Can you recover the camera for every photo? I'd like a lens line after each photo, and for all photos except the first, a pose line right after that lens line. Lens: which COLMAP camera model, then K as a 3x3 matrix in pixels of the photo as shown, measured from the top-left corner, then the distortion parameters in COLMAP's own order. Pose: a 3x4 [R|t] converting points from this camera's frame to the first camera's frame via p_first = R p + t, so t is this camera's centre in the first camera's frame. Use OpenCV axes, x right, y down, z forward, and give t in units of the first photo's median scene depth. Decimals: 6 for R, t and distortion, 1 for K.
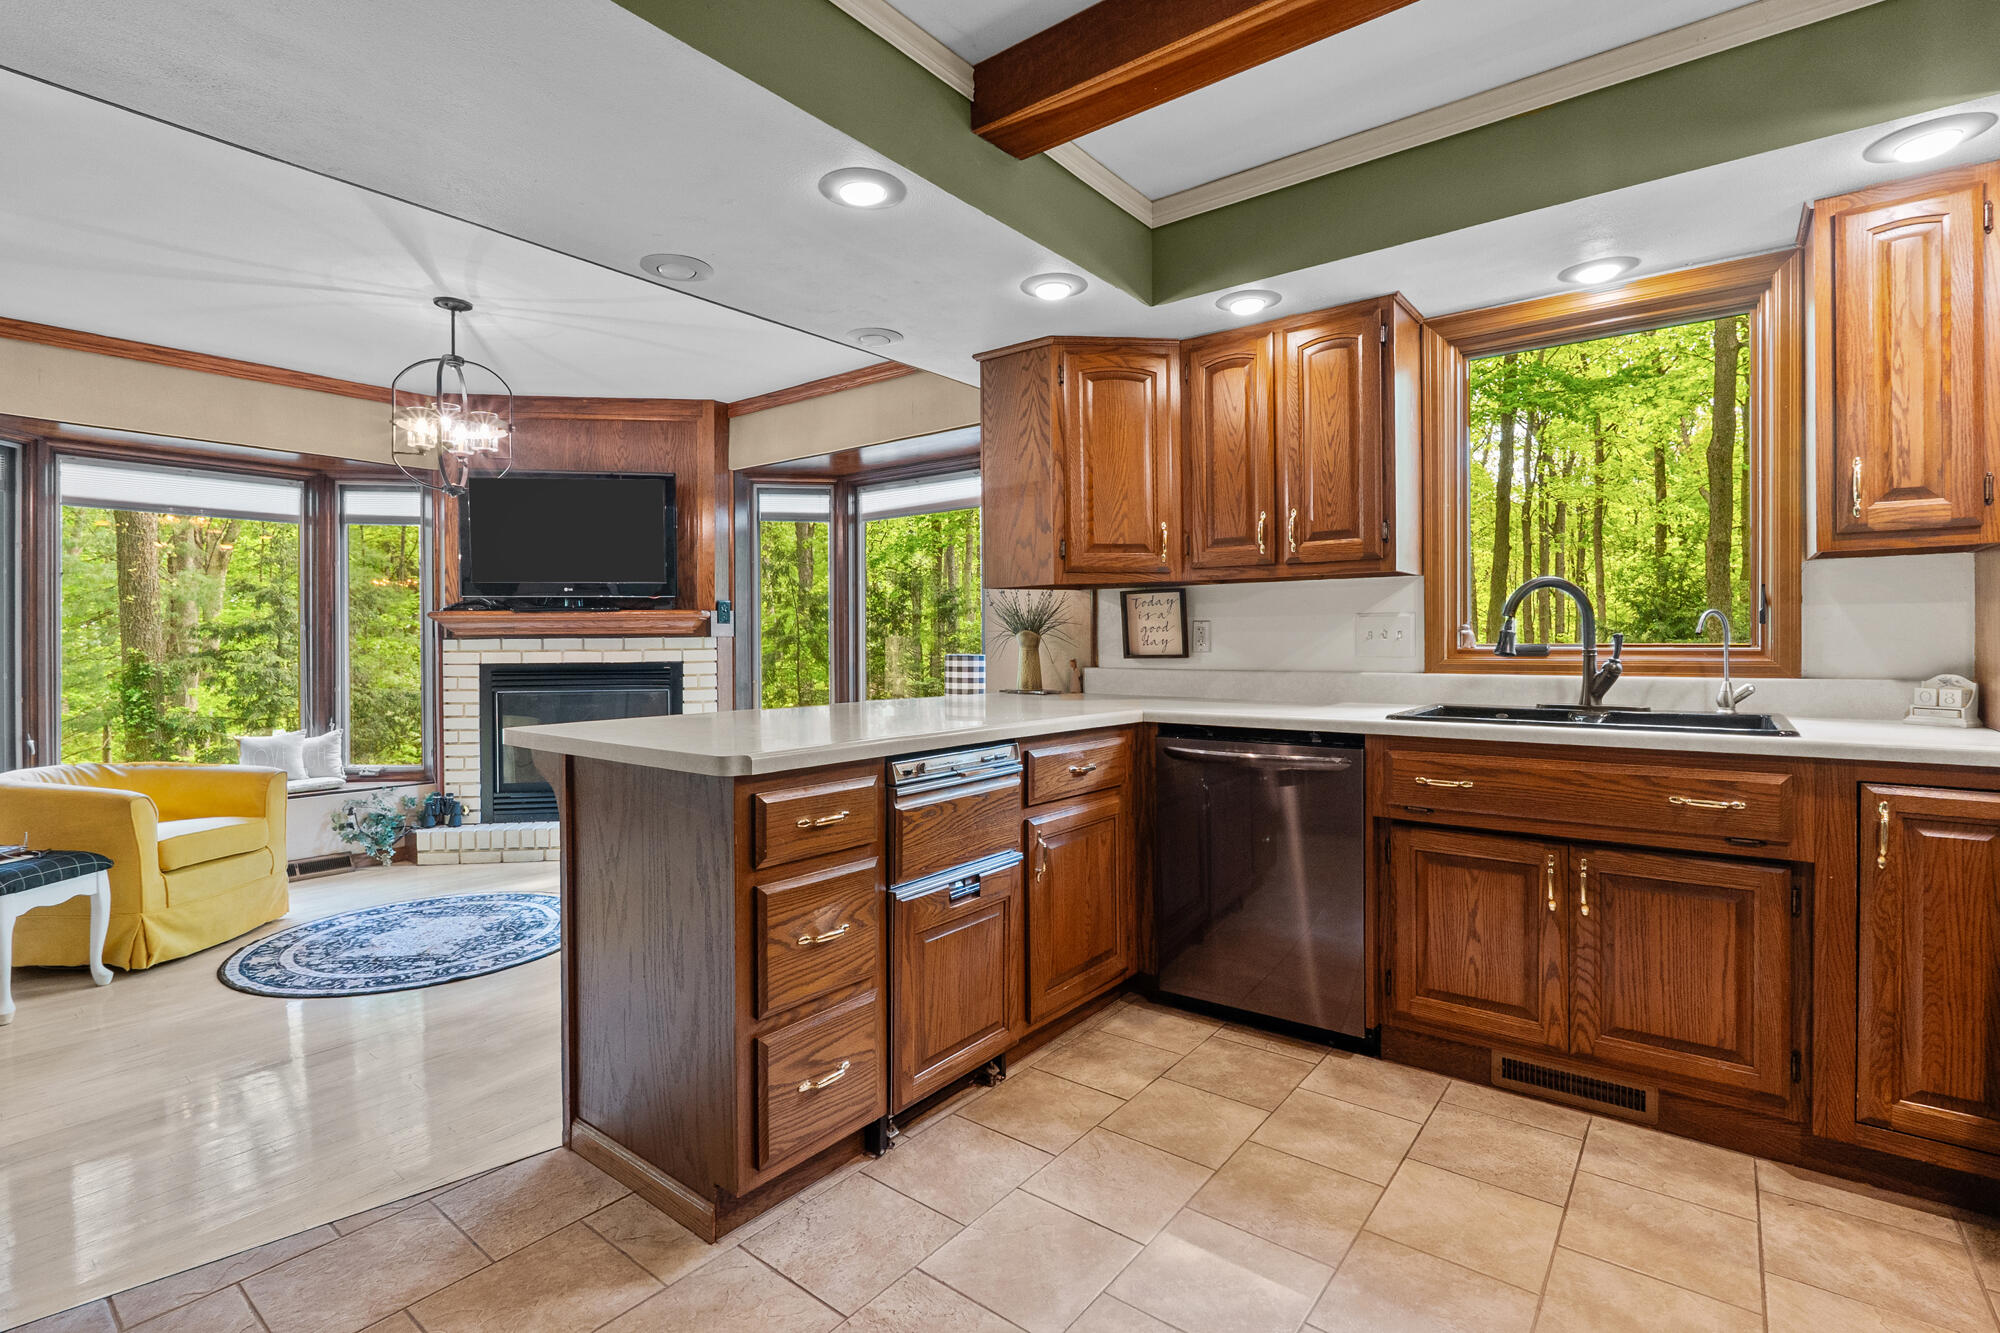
lens RADIAL K [[920.0, 0, 1010.2], [0, 920.0, 648.3], [0, 0, 1]] dist [-0.013815, 0.002086]
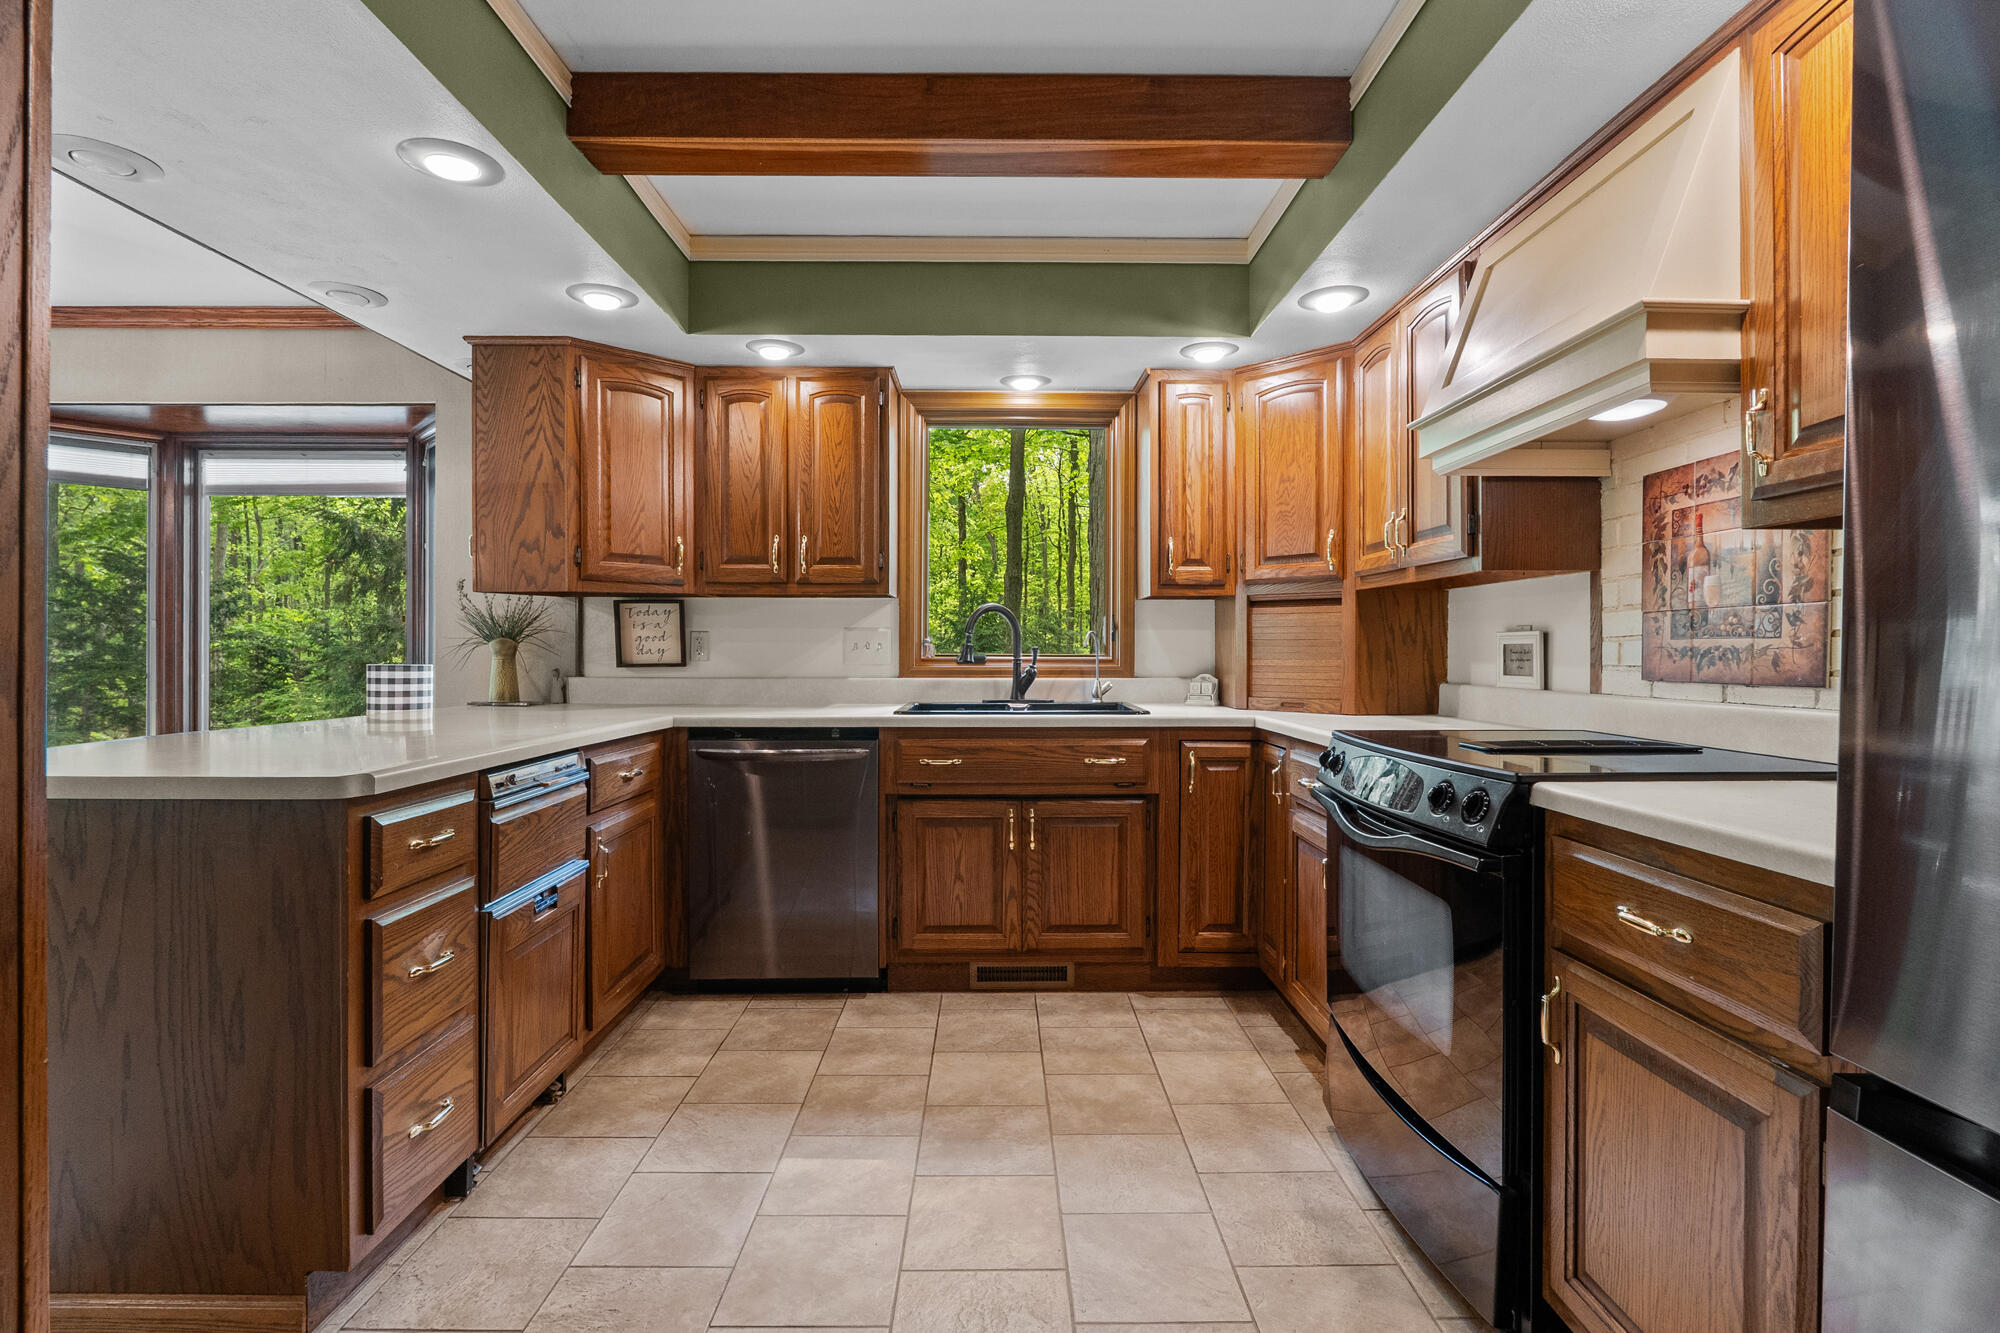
lens RADIAL K [[920.0, 0, 1004.0], [0, 920.0, 659.7], [0, 0, 1]] dist [-0.013815, 0.002086]
pose [[0.783386, 0.001280, 0.621534, -0.257557], [-0.001363, 0.999999, -0.000341, 0.003590], [-0.621534, -0.000581, 0.783387, -0.065027]]
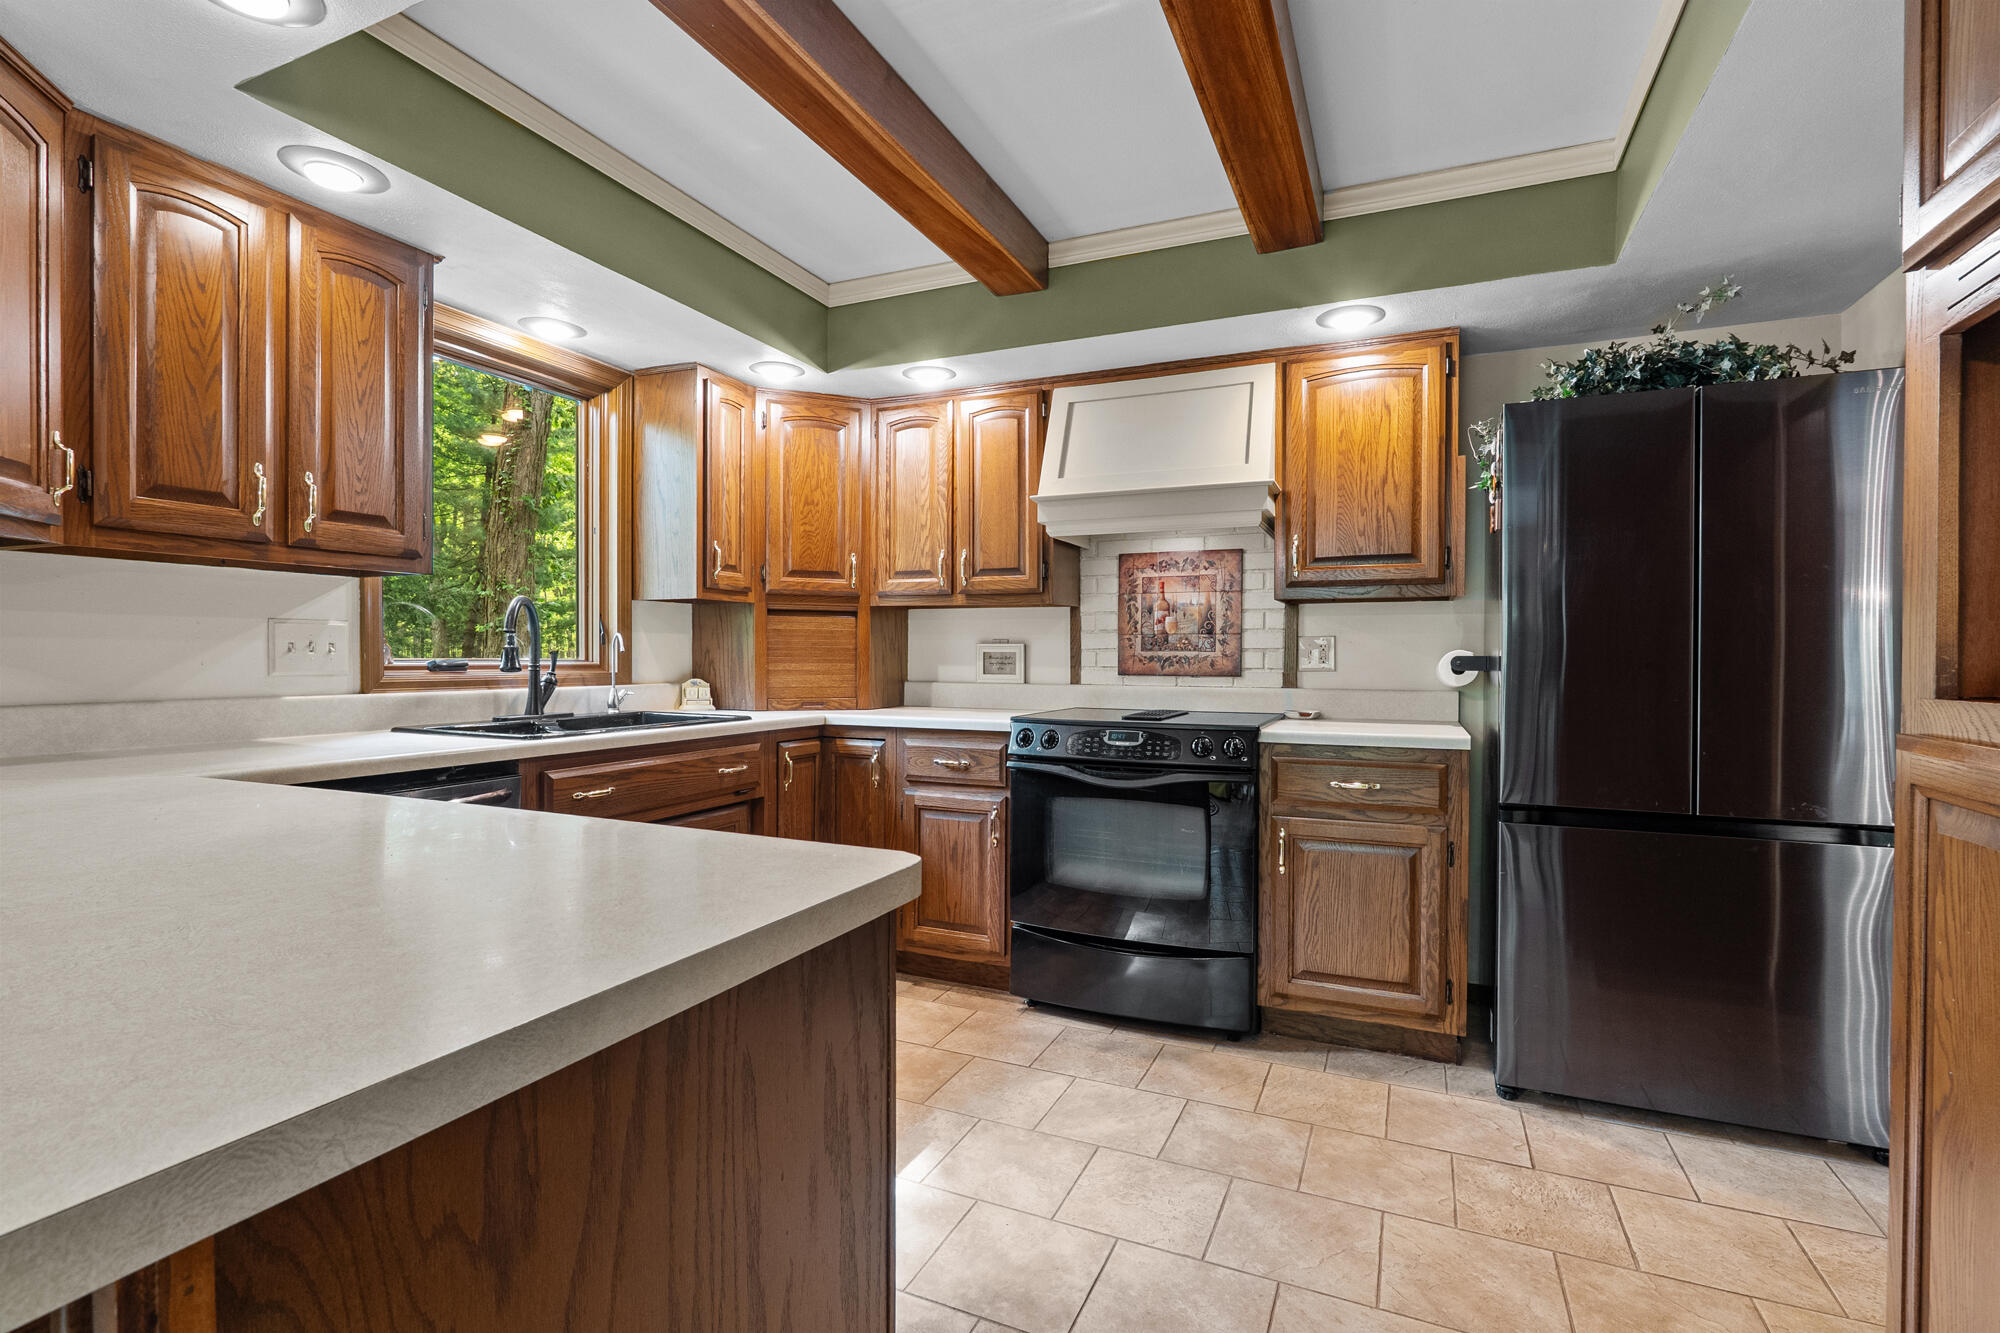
lens RADIAL K [[920.0, 0, 1000.3], [0, 920.0, 672.2], [0, 0, 1]] dist [-0.013815, 0.002086]
pose [[-0.237607, -0.013775, 0.971264, -0.639920], [0.002481, 0.999888, 0.014788, -0.005333], [-0.971358, 0.005924, -0.237546, 0.796530]]
